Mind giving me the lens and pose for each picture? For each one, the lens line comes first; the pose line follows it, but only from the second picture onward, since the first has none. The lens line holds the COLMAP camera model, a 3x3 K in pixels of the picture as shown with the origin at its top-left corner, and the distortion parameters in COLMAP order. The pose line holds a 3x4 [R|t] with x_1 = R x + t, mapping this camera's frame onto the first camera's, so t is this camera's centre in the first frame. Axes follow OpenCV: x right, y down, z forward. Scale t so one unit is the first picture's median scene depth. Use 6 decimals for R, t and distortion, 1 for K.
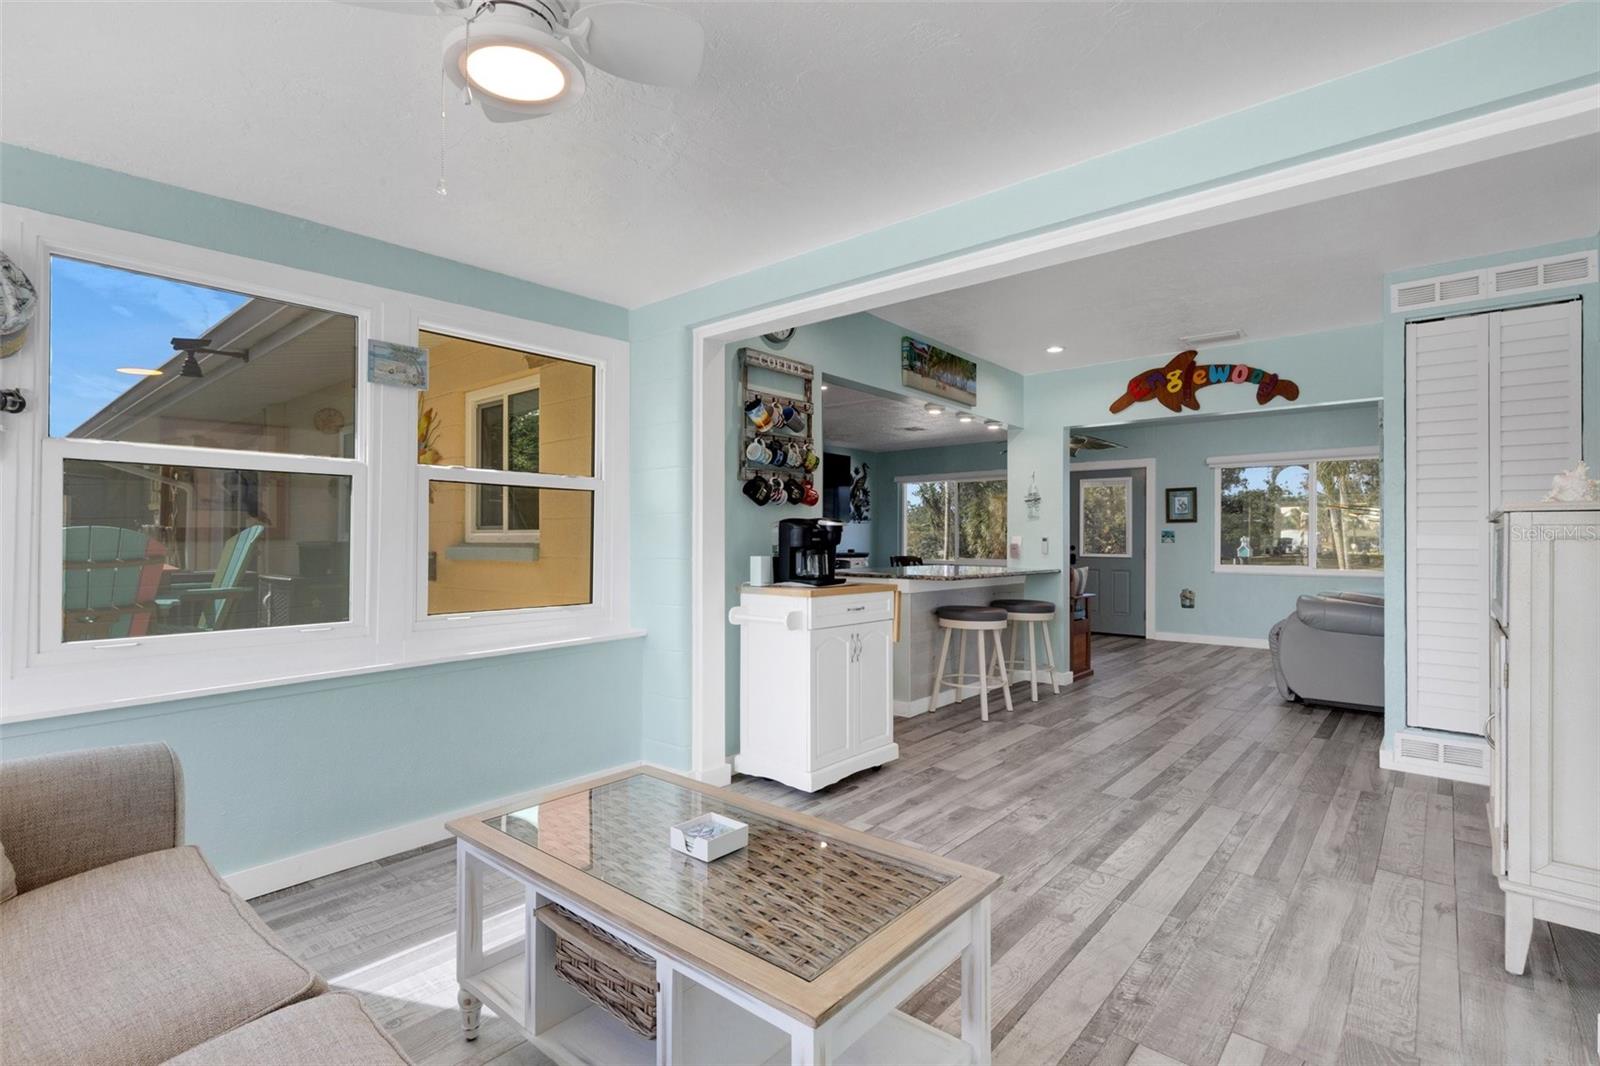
lens RADIAL K [[732.3, 0, 789.2], [0, 732.3, 535.7], [0, 0, 1]] dist [0.009594, -0.002404]
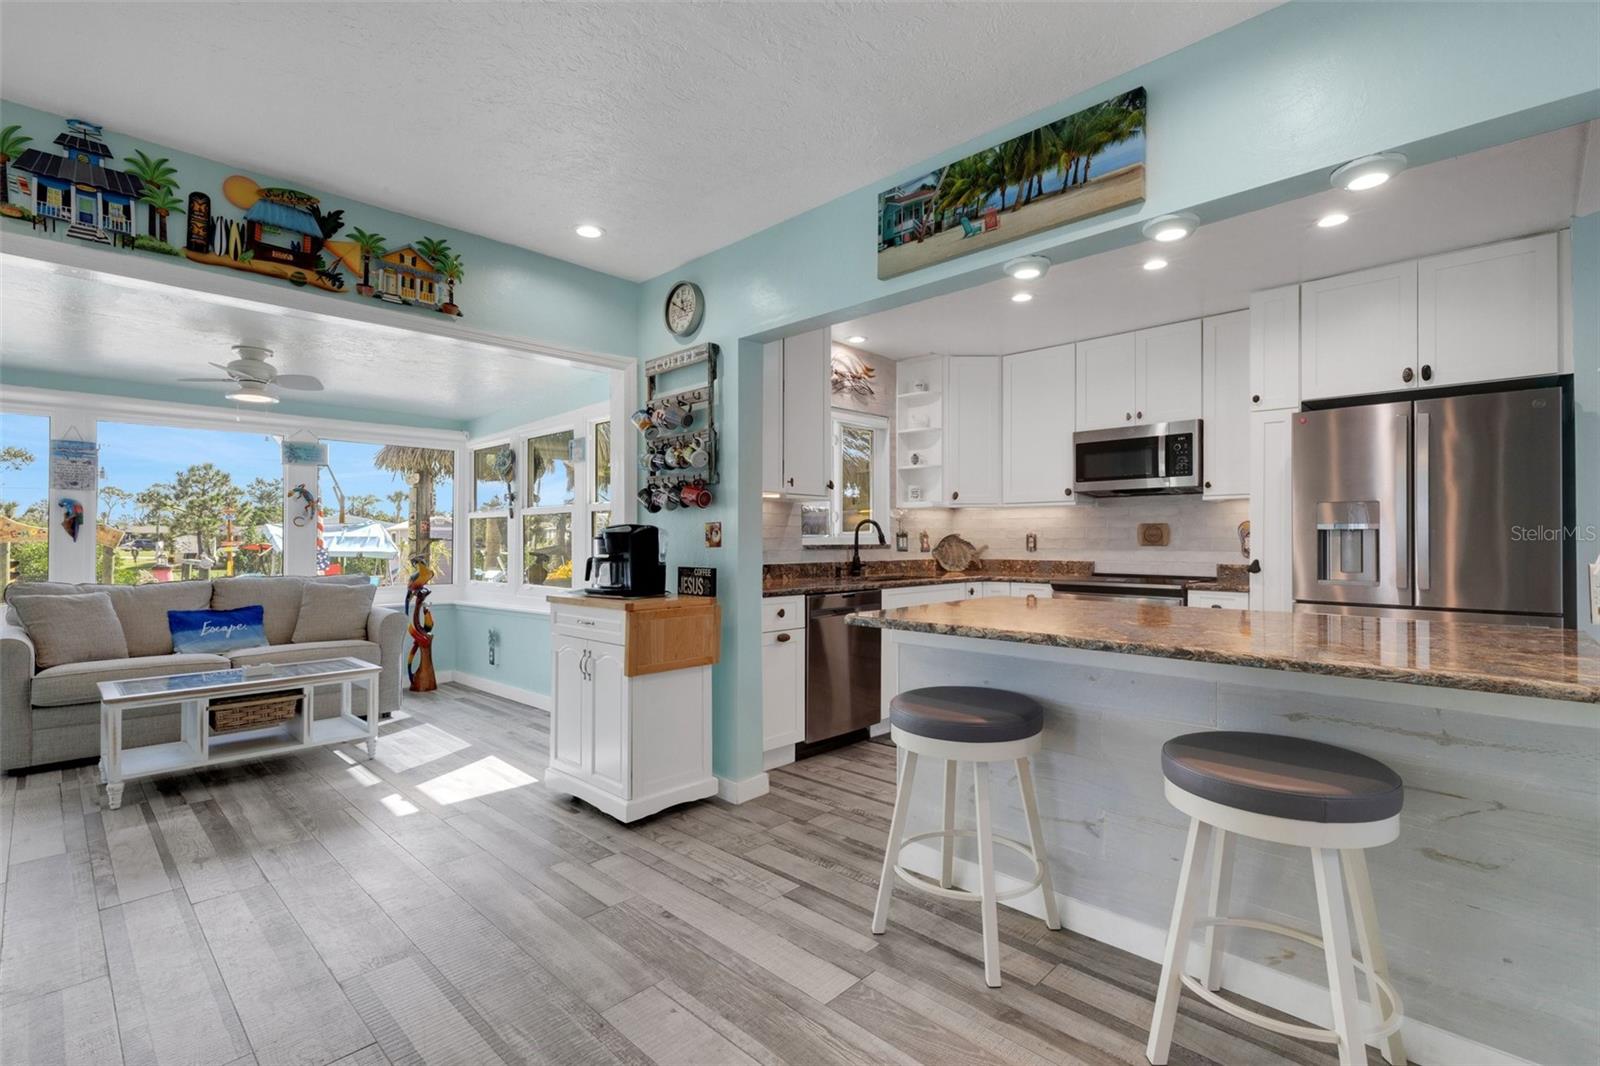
lens RADIAL K [[732.3, 0, 809.9], [0, 732.3, 532.5], [0, 0, 1]] dist [0.009594, -0.002404]
pose [[-0.034334, -0.014508, -0.999305, 0.601771], [0.005584, 0.999876, -0.014709, 0.002118], [0.999395, -0.006085, -0.034248, 0.788554]]
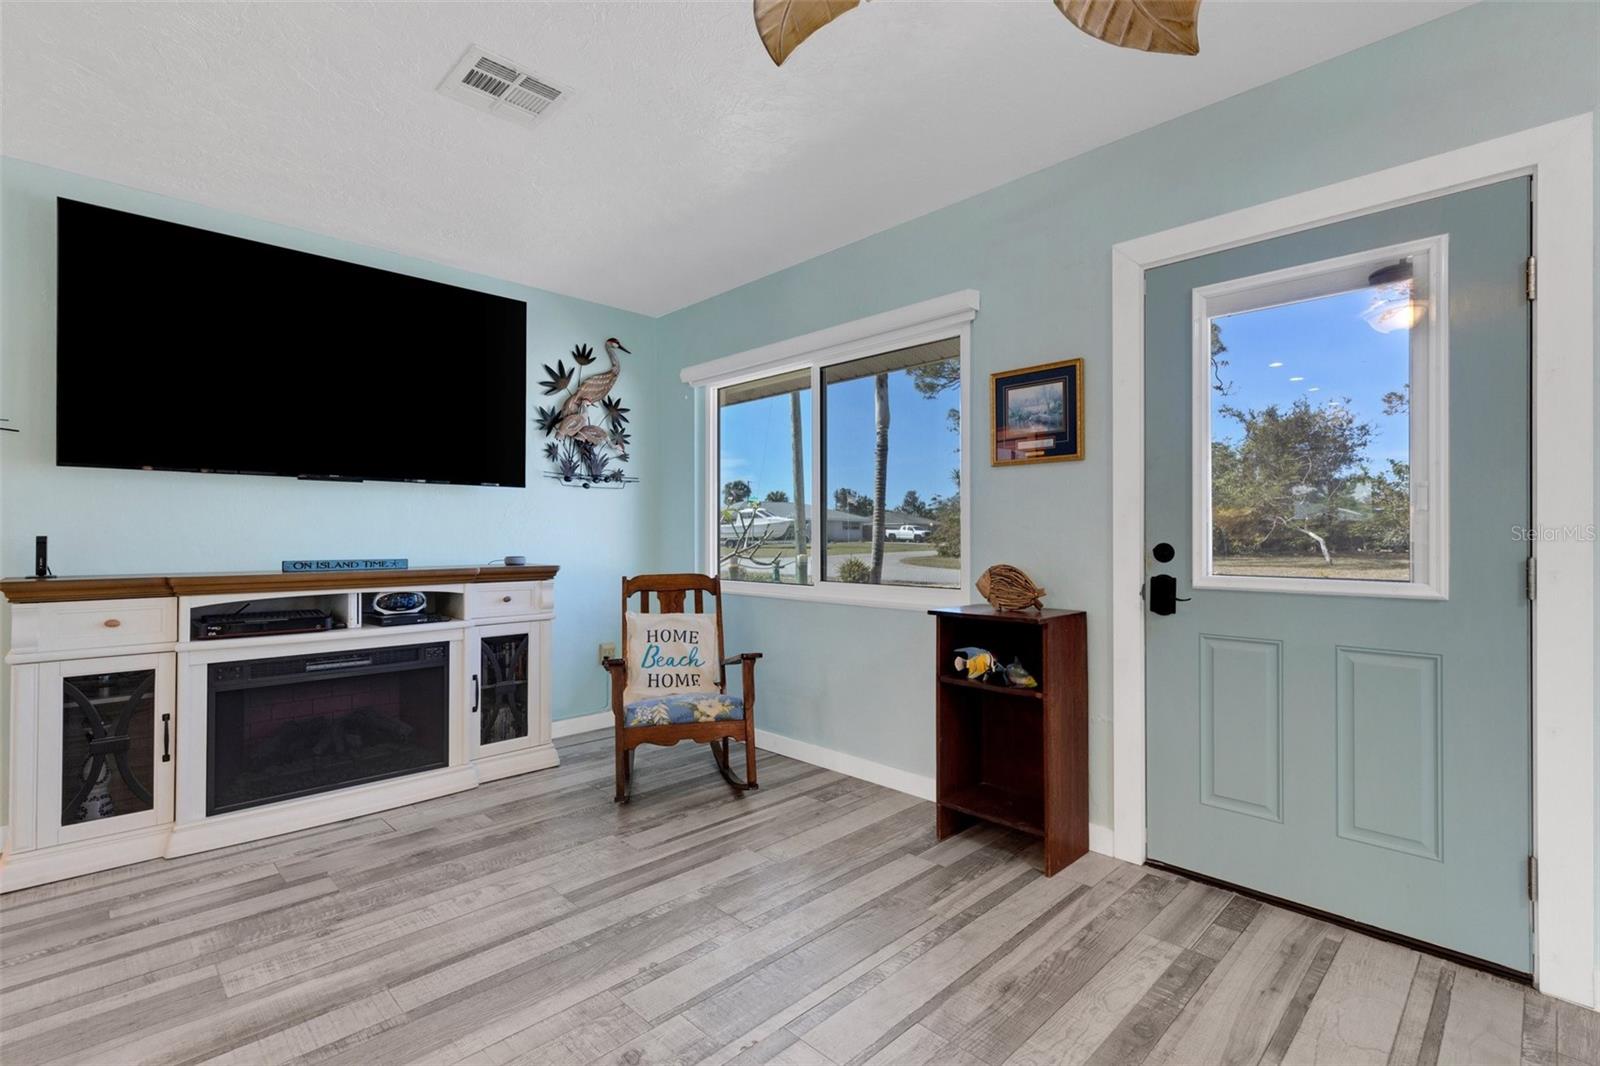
lens RADIAL K [[731.5, 0, 801.5], [0, 731.5, 531.8], [0, 0, 1]] dist [0.010334, -0.001010]
pose [[0.997855, -0.007464, -0.065037, 0.448788], [0.007430, 0.999972, -0.000759, 0.013620], [0.065041, 0.000274, 0.997883, 1.192590]]
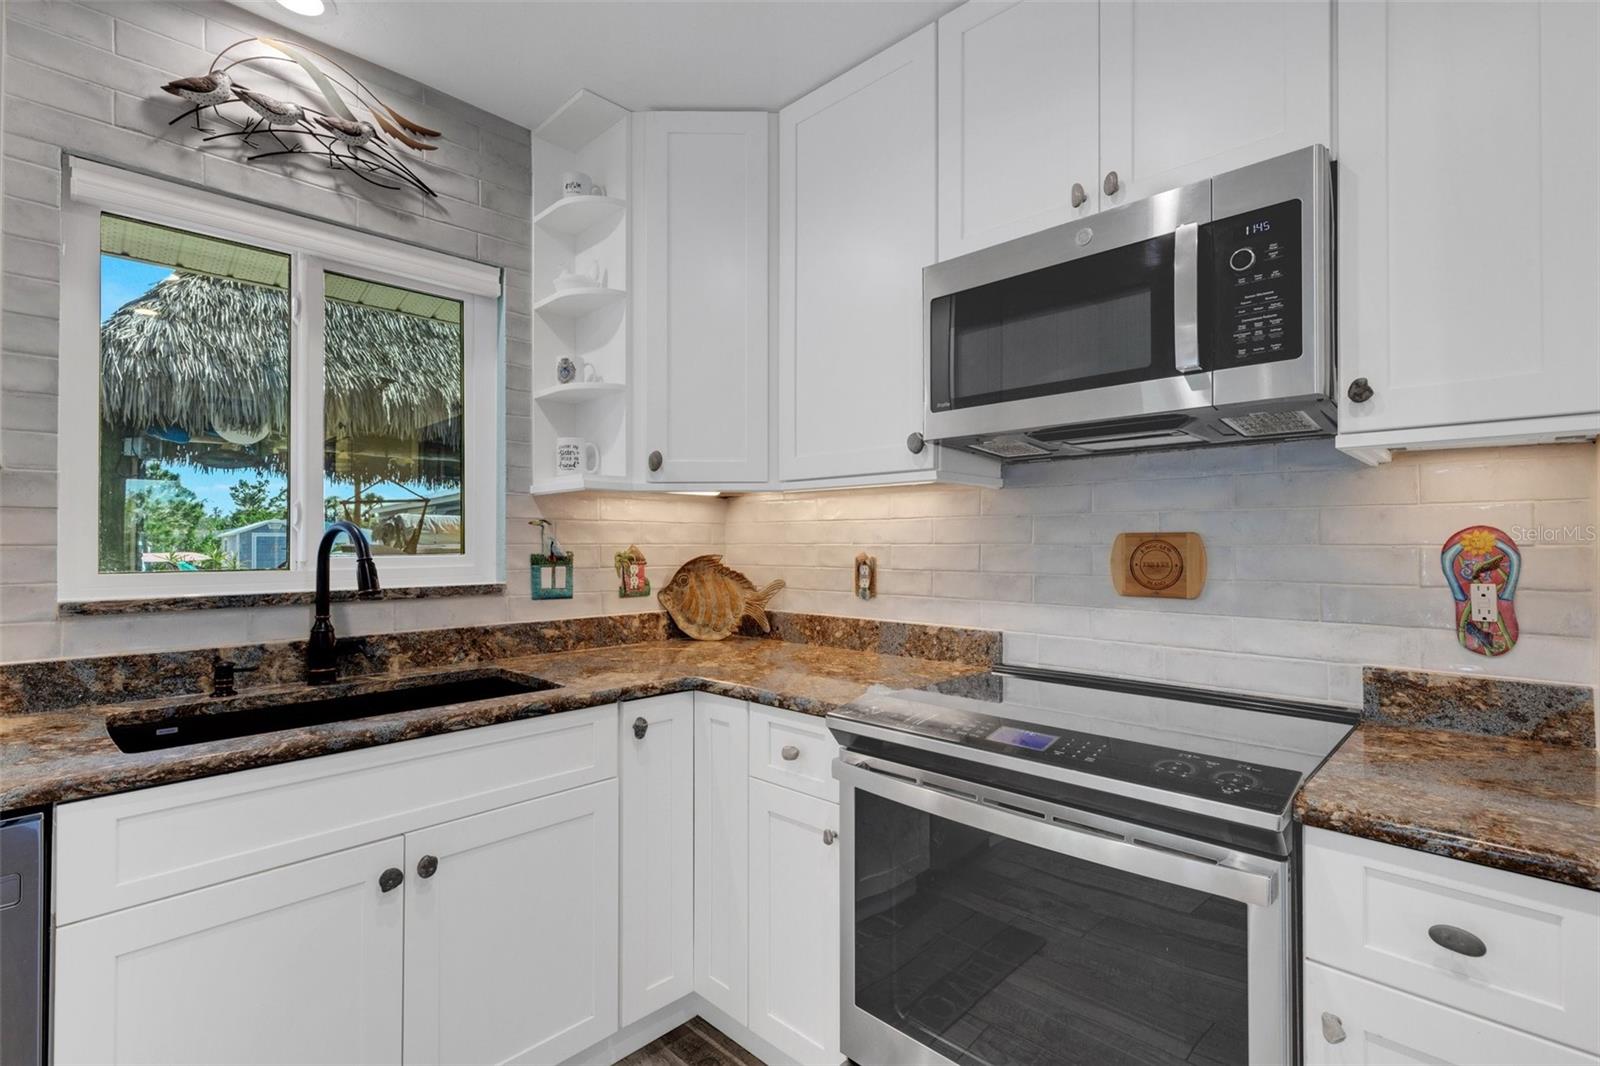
lens RADIAL K [[731.5, 0, 806.1], [0, 731.5, 535.0], [0, 0, 1]] dist [0.010334, -0.001010]
pose [[-0.041256, -0.014918, -0.999037, 0.027142], [0.005367, 0.999871, -0.015152, -0.014600], [0.999134, -0.005987, -0.041171, 1.033170]]
